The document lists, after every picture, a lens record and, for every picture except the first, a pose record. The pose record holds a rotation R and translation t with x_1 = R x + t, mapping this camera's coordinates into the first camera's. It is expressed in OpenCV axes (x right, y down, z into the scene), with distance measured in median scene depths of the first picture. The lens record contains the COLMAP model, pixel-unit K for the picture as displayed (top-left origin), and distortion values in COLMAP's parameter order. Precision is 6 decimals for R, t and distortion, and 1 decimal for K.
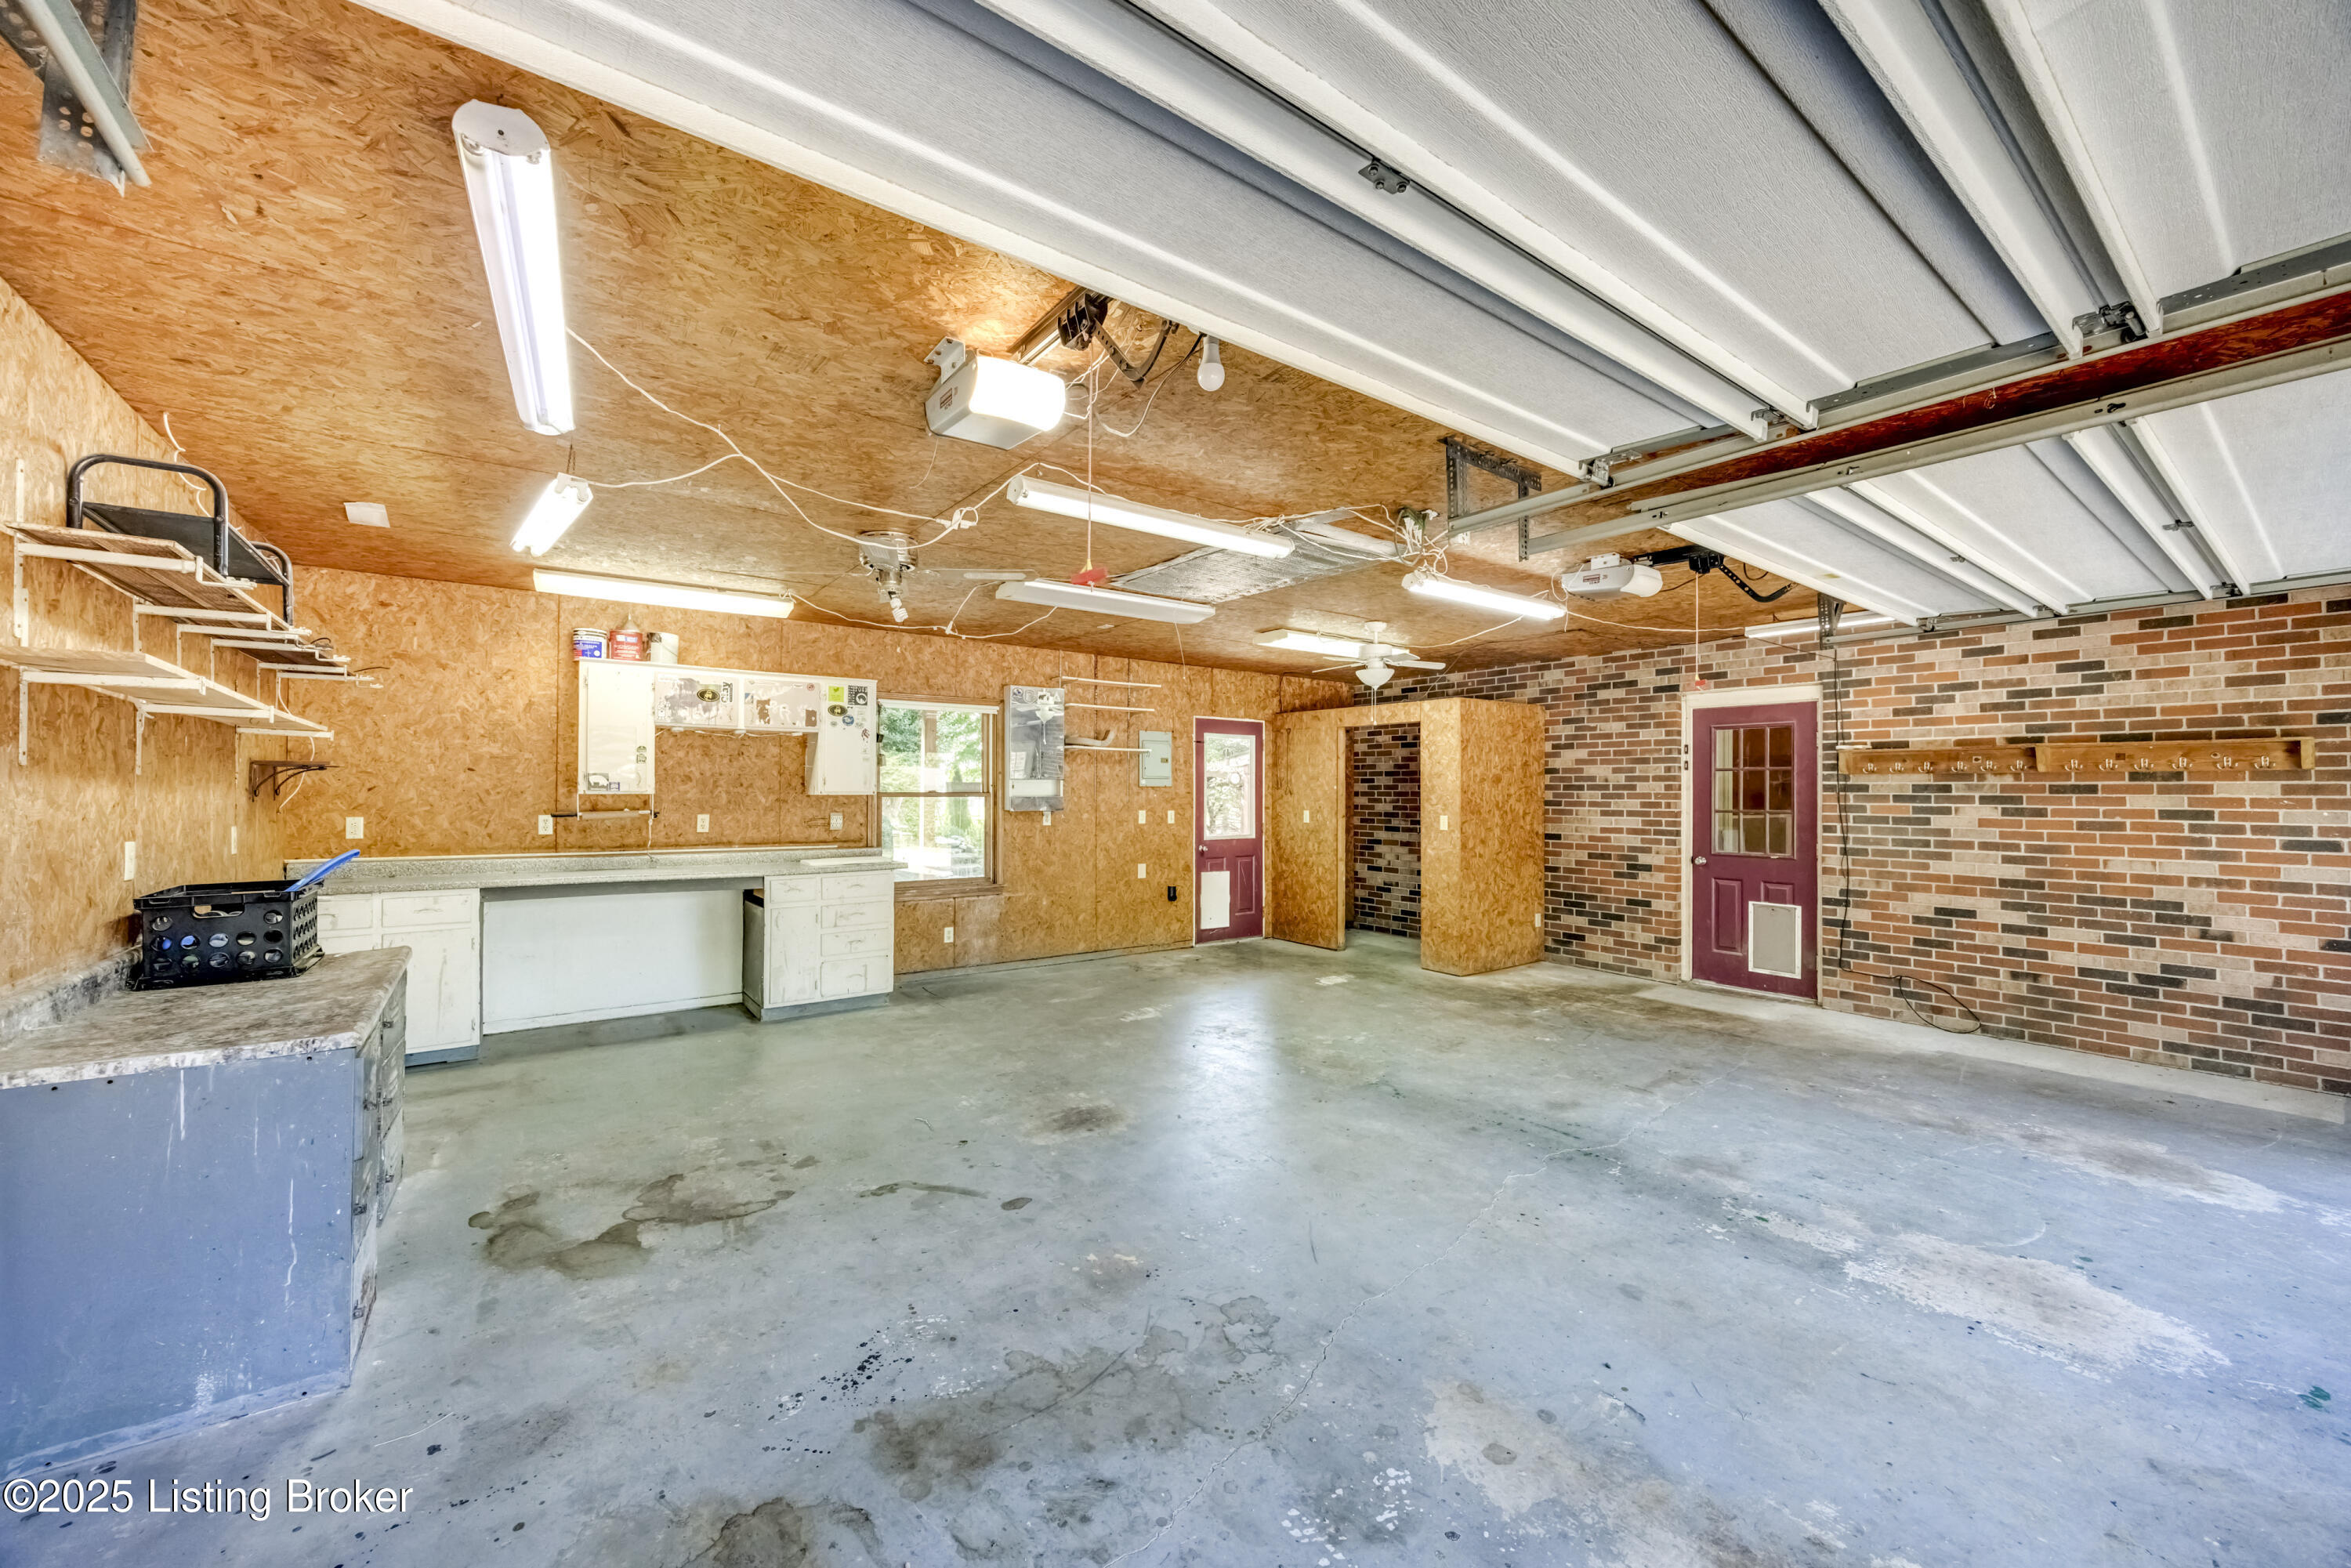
lens RADIAL K [[890.5, 0, 1190.1], [0, 890.5, 781.5], [0, 0, 1]] dist [-0.001542, 0.000211]
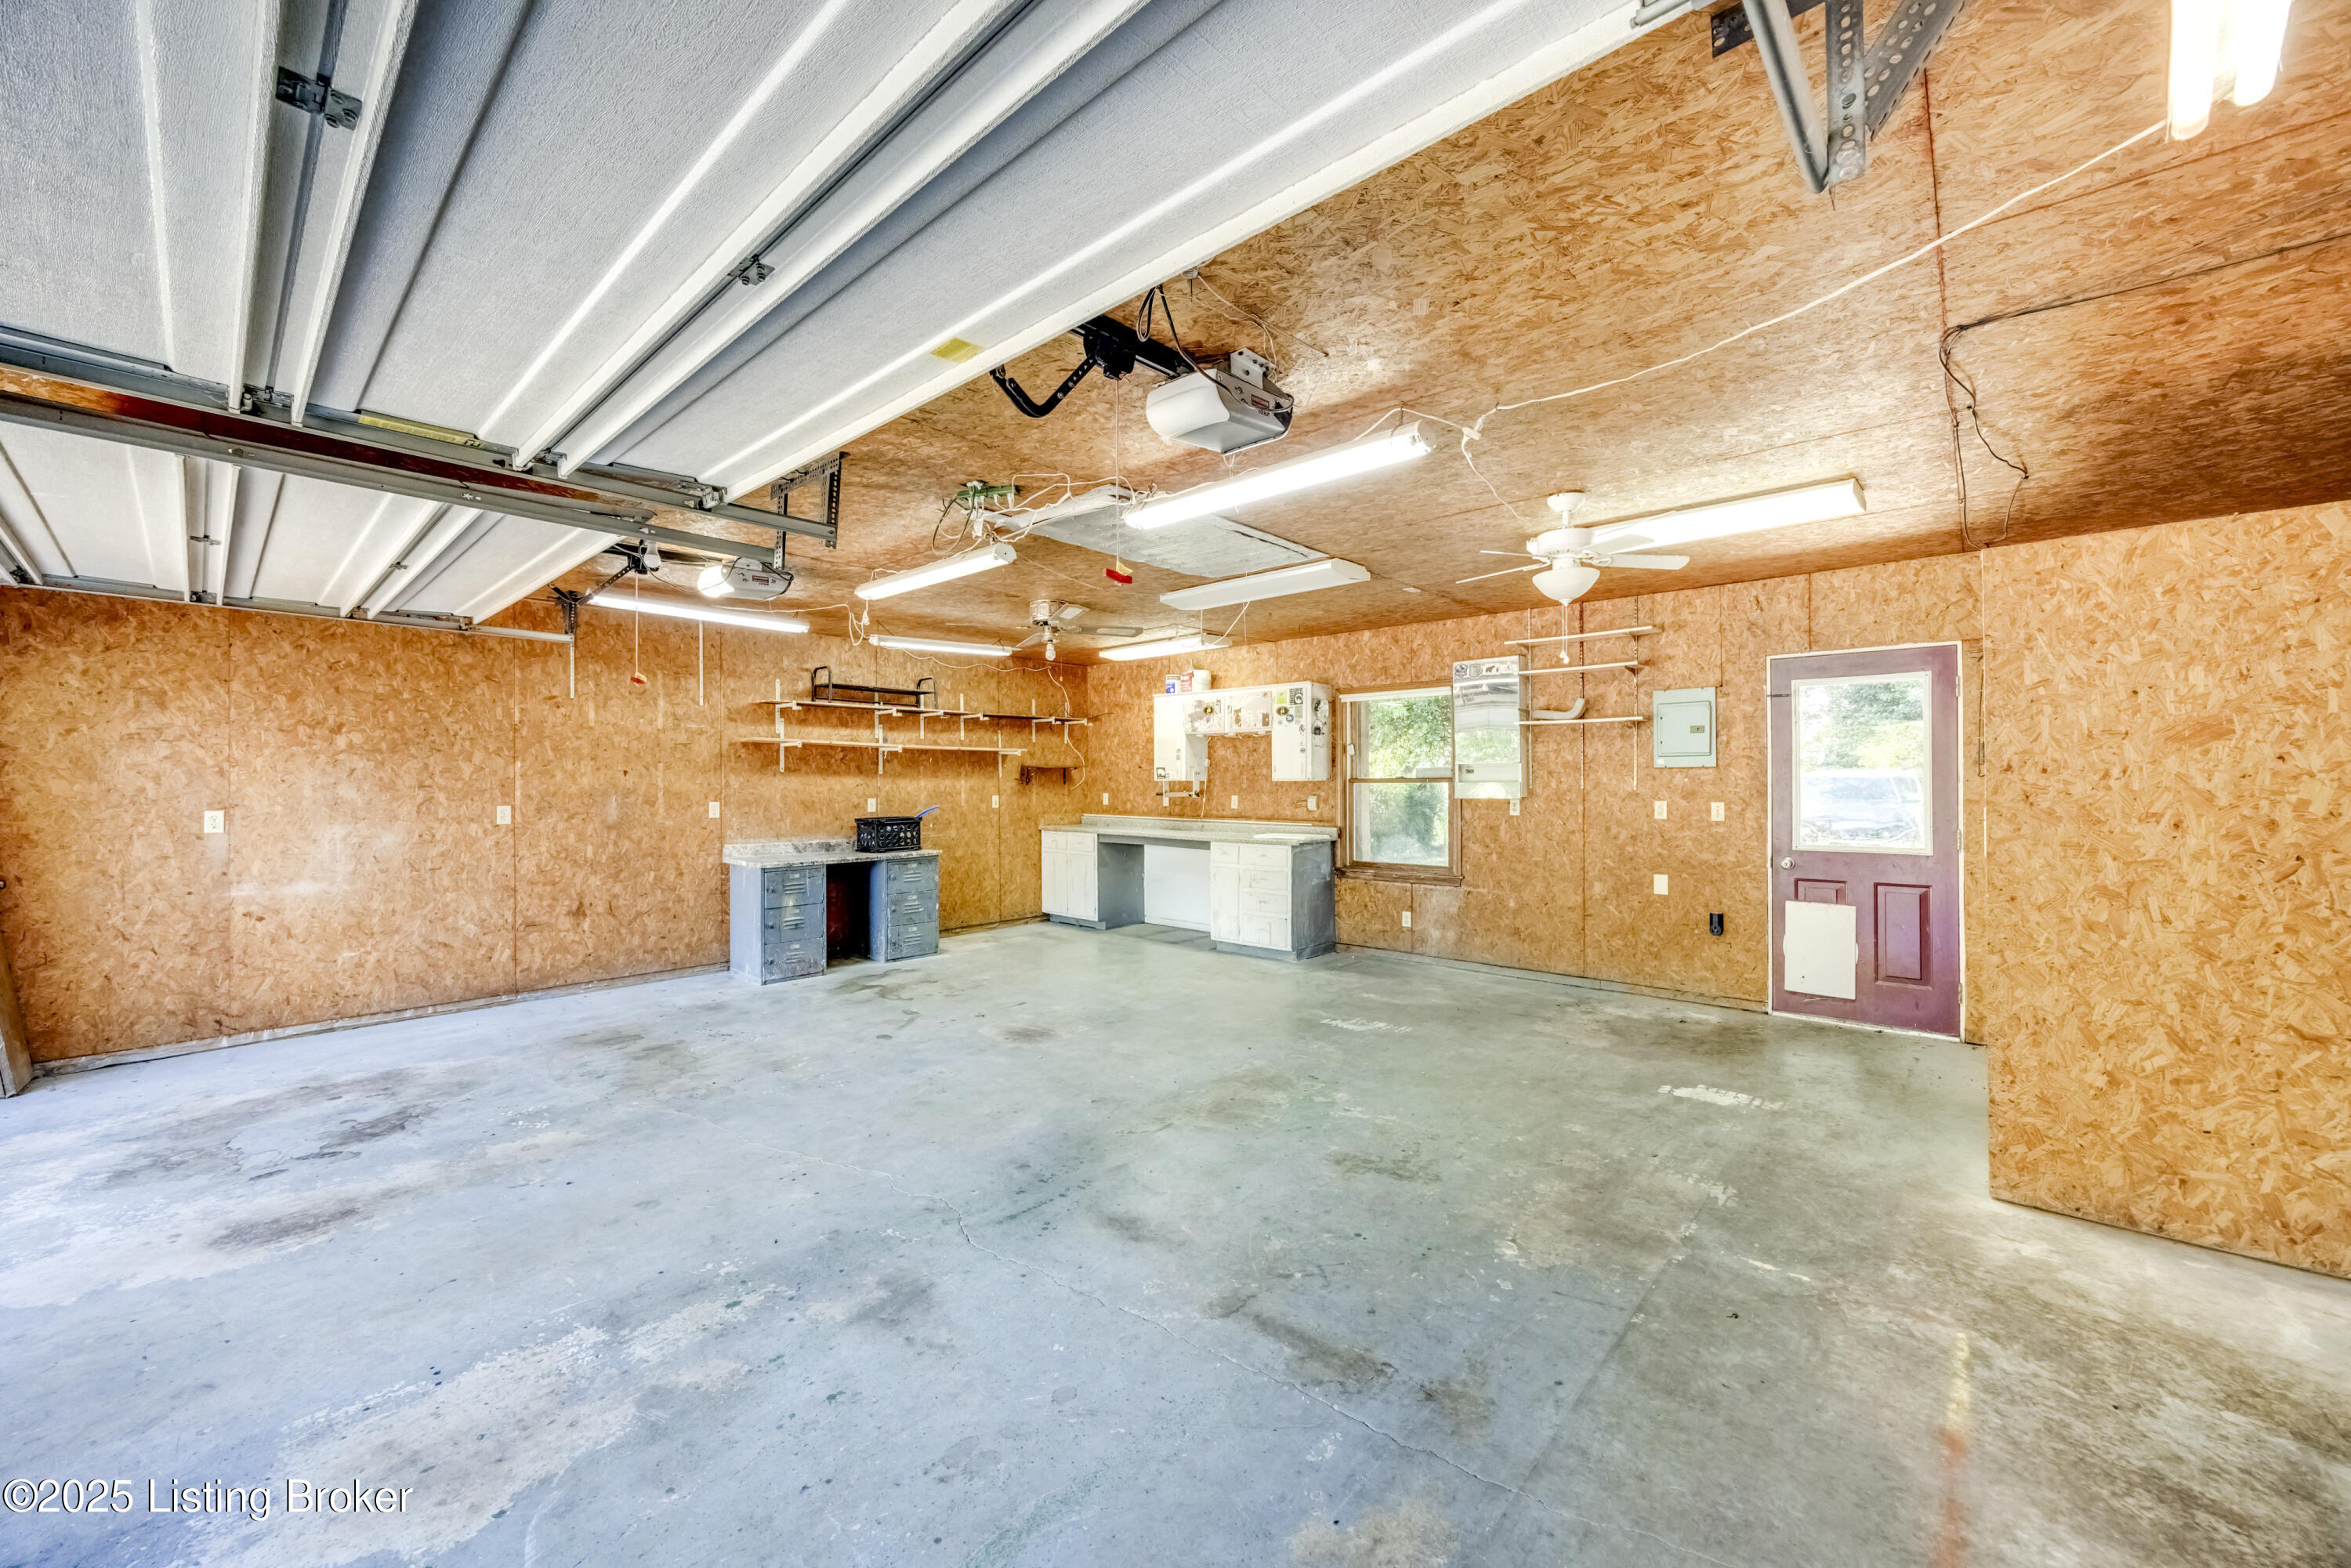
lens RADIAL K [[890.9, 0, 1179.5], [0, 890.9, 780.0], [0, 0, 1]] dist [-0.003034, -0.000030]
pose [[0.192582, -0.004713, -0.981270, 1.323465], [0.016666, 0.999860, -0.001532, 0.022538], [0.981139, -0.016058, 0.192634, 1.093177]]
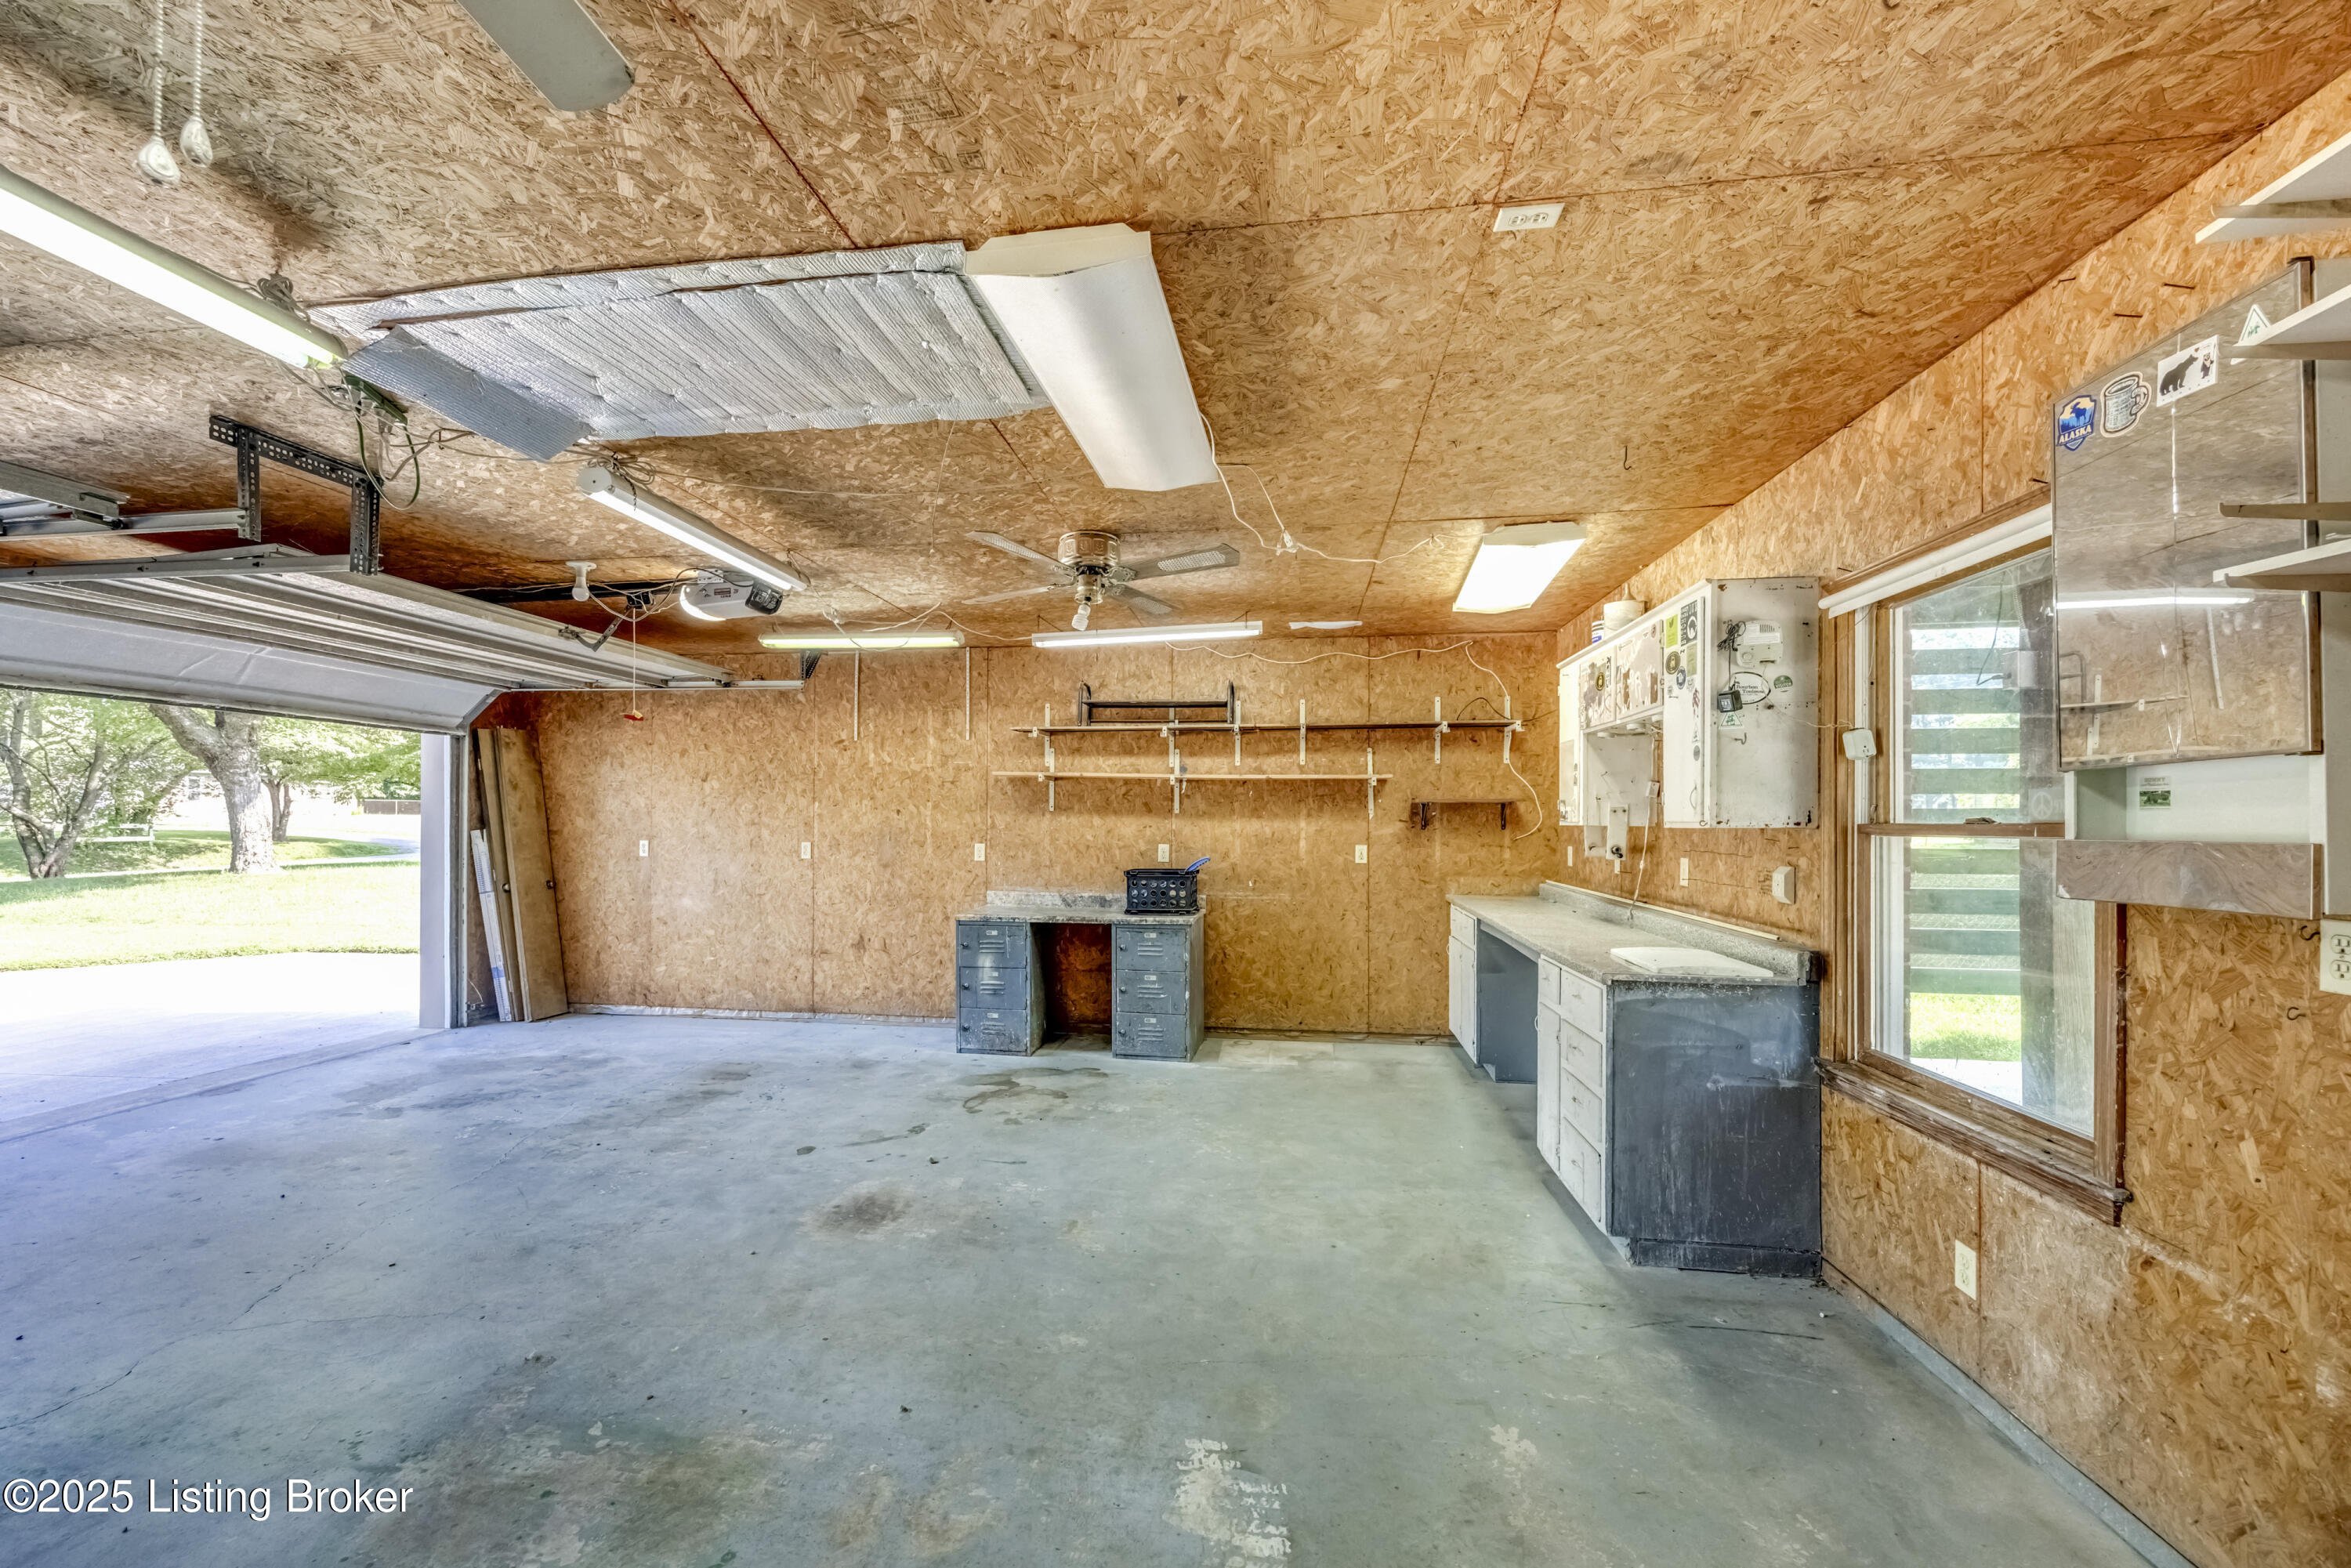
lens RADIAL K [[953.8, 0, 1144.0], [0, 953.8, 824.5], [0, 0, 1]] dist [-0.002606, -0.000235]
pose [[-0.719119, -0.003766, -0.694877, 0.350779], [0.002824, 0.999961, -0.008342, 0.028951], [0.694882, -0.007961, -0.719080, 2.051665]]
